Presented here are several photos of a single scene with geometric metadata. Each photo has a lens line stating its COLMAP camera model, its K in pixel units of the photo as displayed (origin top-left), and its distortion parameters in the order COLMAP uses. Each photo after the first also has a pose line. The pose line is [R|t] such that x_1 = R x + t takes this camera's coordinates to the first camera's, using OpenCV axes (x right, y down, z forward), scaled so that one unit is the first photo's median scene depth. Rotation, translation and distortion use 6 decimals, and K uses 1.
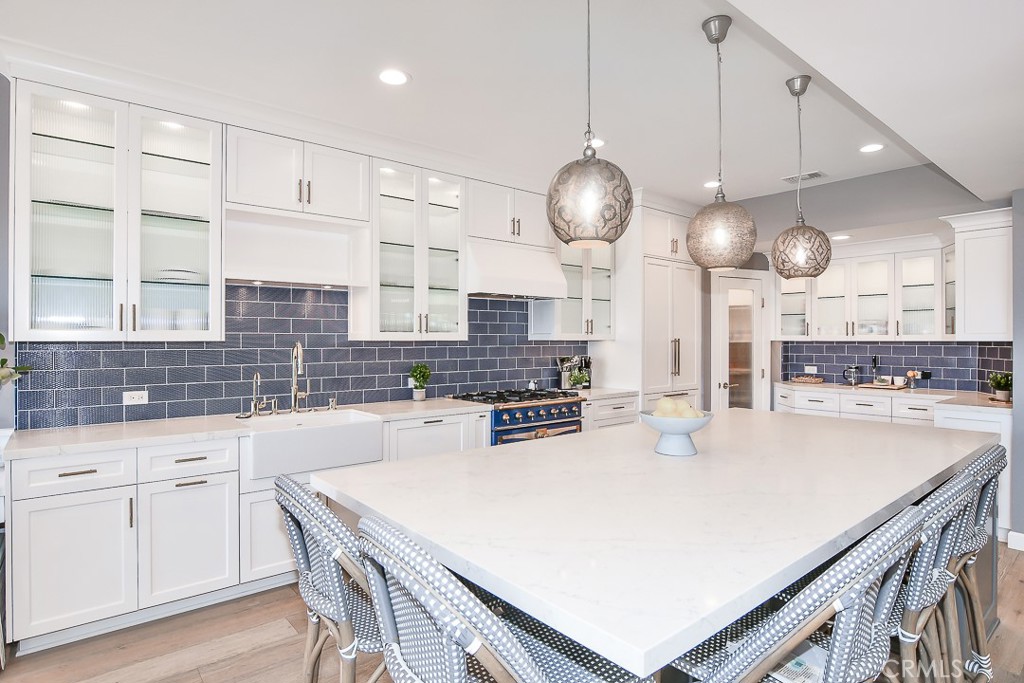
lens RADIAL K [[550.0, 0, 512.9], [0, 550.0, 340.4], [0, 0, 1]] dist [-0.027771, 0.007586]
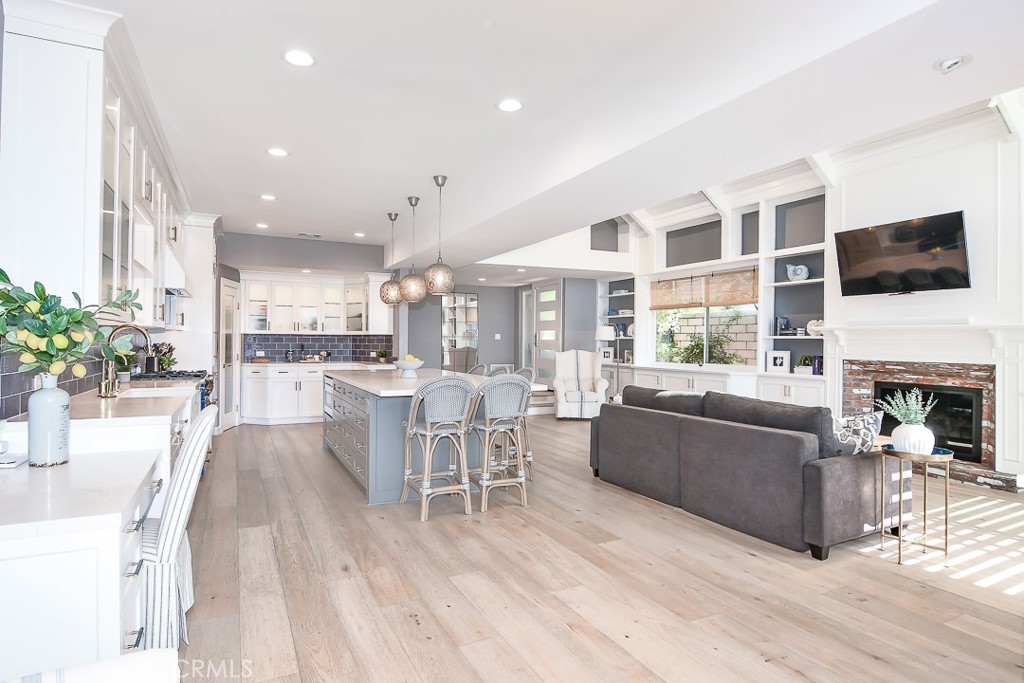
lens RADIAL K [[550.0, 0, 516.1], [0, 550.0, 342.8], [0, 0, 1]] dist [-0.027771, 0.007586]
pose [[0.211397, 0.000434, 0.977400, -1.024145], [-0.007709, 0.999970, 0.001224, 0.024850], [-0.977370, -0.007793, 0.211394, 0.030310]]
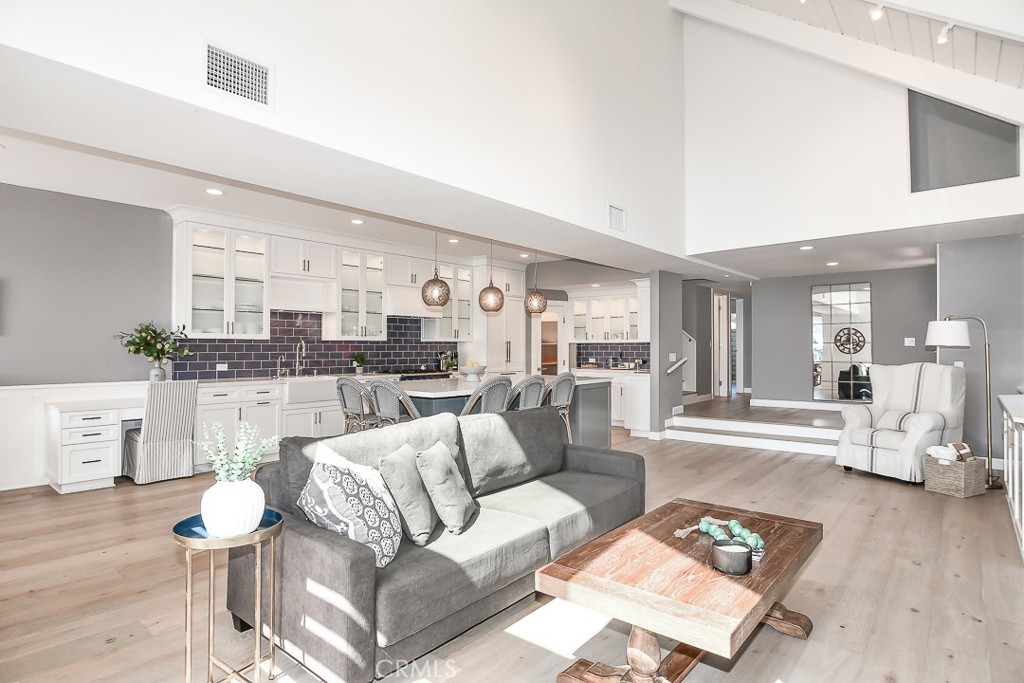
lens RADIAL K [[550.0, 0, 507.7], [0, 550.0, 342.5], [0, 0, 1]] dist [-0.027771, 0.007586]
pose [[0.985921, 0.003986, 0.167163, 0.009449], [-0.002182, 0.999937, -0.010973, 0.024511], [-0.167196, 0.010454, 0.985868, -0.866161]]
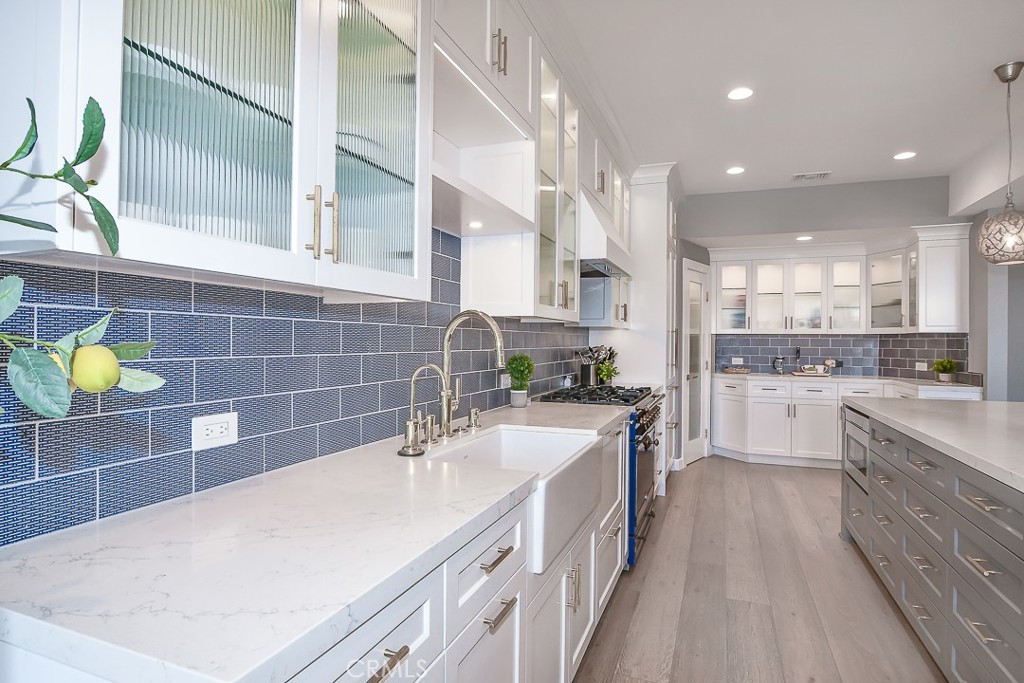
lens RADIAL K [[550.0, 0, 509.7], [0, 550.0, 340.0], [0, 0, 1]] dist [-0.027771, 0.007586]
pose [[0.871668, 0.008675, 0.490021, -0.515596], [-0.008362, 0.999961, -0.002827, 0.026554], [-0.490026, -0.001633, 0.871706, 0.389180]]
